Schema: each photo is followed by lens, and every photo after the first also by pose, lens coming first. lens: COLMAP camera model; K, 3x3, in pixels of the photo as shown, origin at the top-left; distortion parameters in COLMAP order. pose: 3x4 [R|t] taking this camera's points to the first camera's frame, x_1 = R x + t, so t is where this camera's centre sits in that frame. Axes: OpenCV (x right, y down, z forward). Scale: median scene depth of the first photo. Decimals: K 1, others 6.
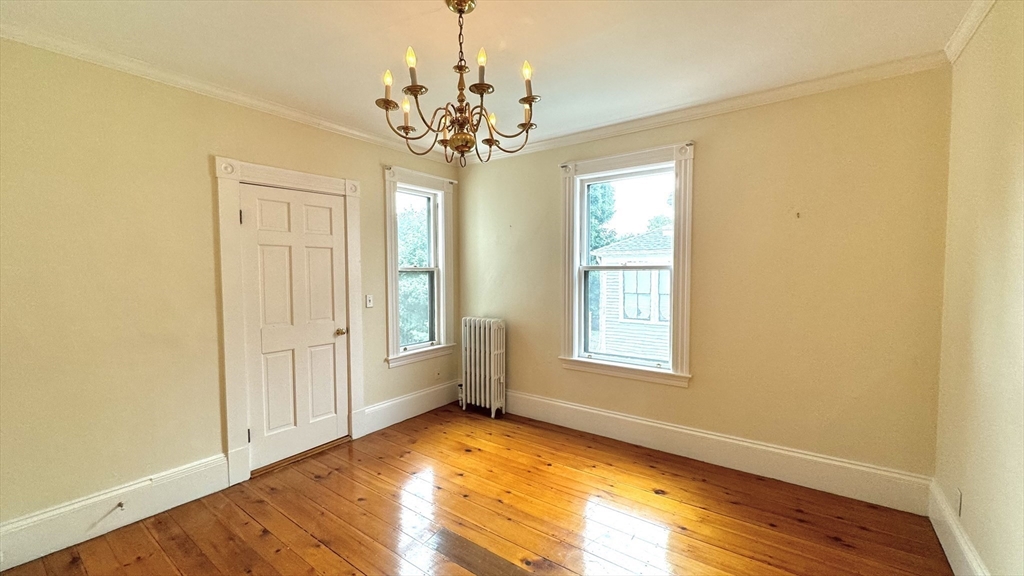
lens RADIAL K [[408.2, 0, 512.3], [0, 408.2, 291.6], [0, 0, 1]] dist [-0.001687, 0.000020]
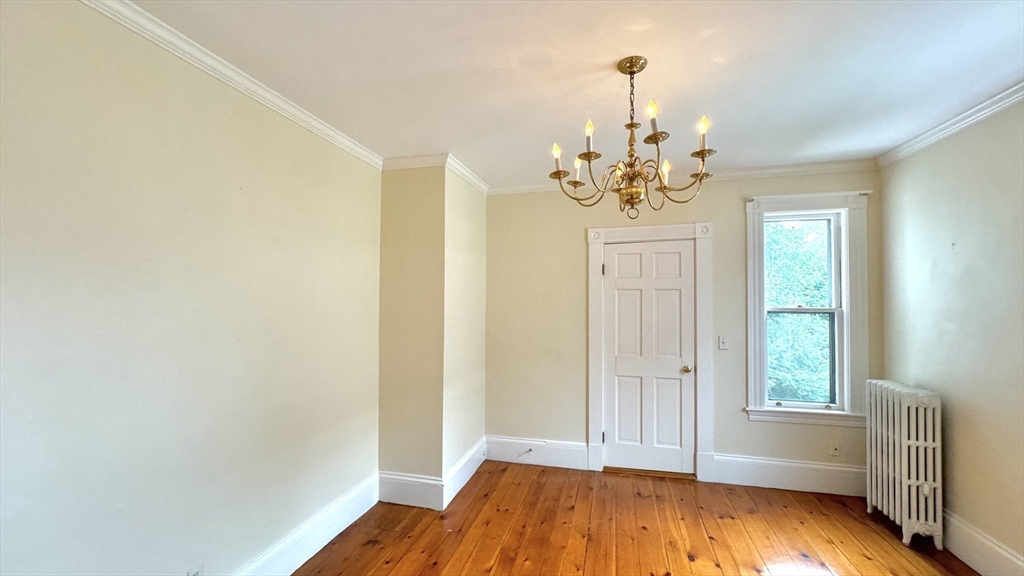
lens RADIAL K [[408.2, 0, 512.3], [0, 408.2, 291.6], [0, 0, 1]] dist [-0.001687, 0.000020]
pose [[0.373851, -0.013402, -0.927392, 0.373398], [-0.053841, 0.997896, -0.036126, -0.036885], [0.925925, 0.063437, 0.372343, 0.185029]]
